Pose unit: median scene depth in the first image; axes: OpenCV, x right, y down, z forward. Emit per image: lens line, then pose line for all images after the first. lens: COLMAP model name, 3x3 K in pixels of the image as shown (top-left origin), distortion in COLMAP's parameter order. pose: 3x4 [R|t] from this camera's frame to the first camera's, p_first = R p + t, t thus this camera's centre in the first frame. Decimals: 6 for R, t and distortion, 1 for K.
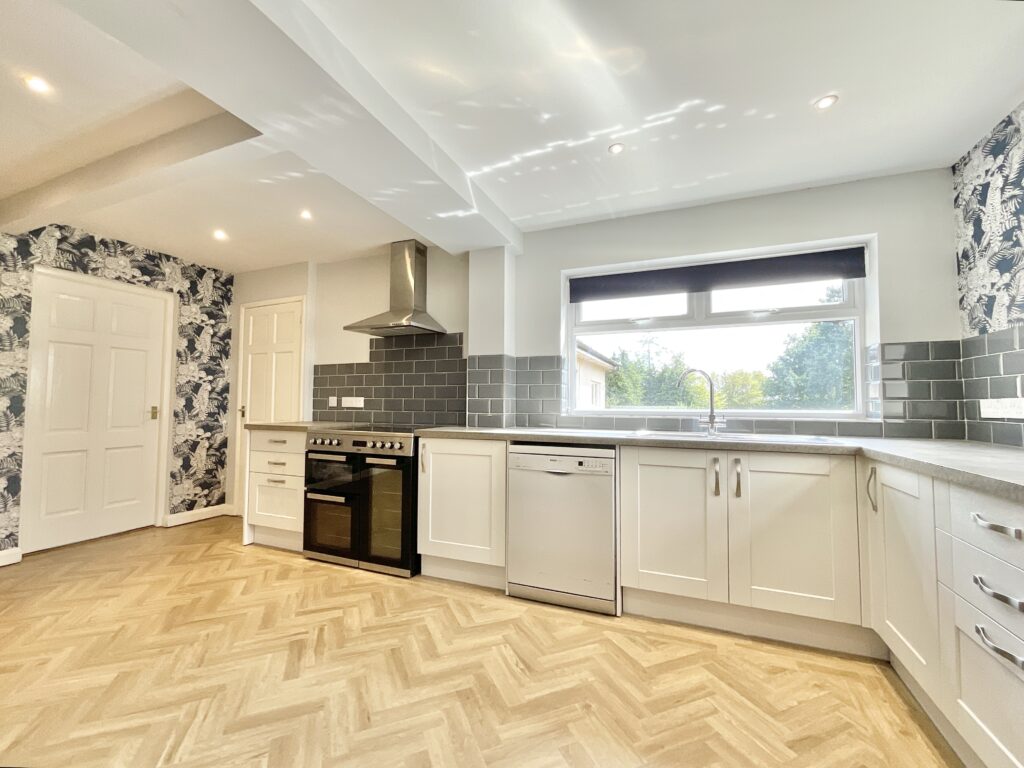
lens RADIAL K [[415.4, 0, 515.3], [0, 415.4, 387.0], [0, 0, 1]] dist [-0.002546, -0.000754]
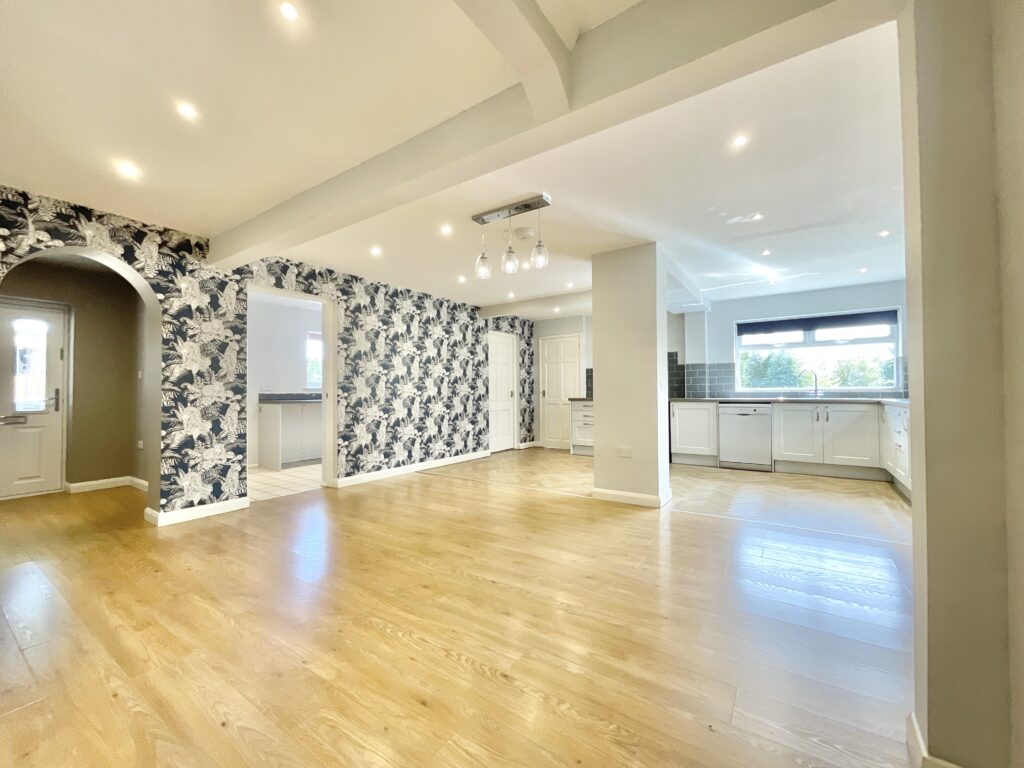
lens RADIAL K [[415.4, 0, 518.4], [0, 415.4, 385.5], [0, 0, 1]] dist [-0.002546, -0.000754]
pose [[0.978023, -0.014960, -0.207961, -0.545966], [0.021186, 0.999390, 0.027746, -0.047442], [0.207419, -0.031542, 0.977744, -1.325234]]
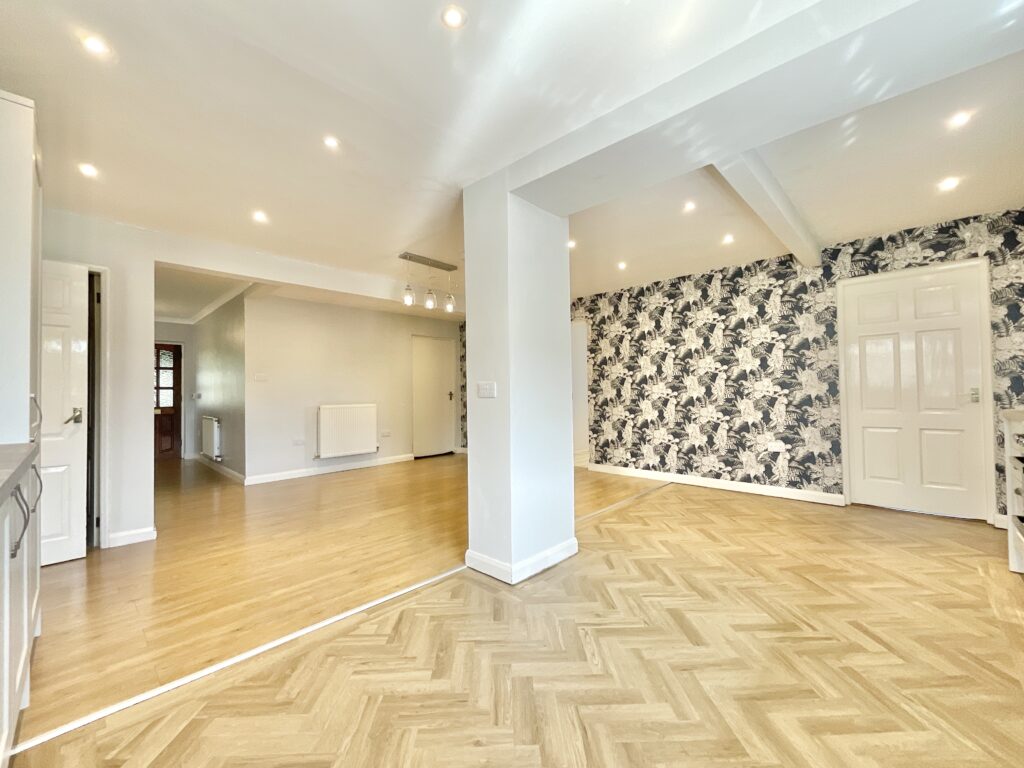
lens RADIAL K [[415.4, 0, 515.1], [0, 415.4, 383.8], [0, 0, 1]] dist [-0.002546, -0.000754]
pose [[-0.363477, -0.021449, -0.931356, 0.439379], [0.052749, 0.997657, -0.043562, 0.032512], [0.930108, -0.064962, -0.361494, 0.528097]]
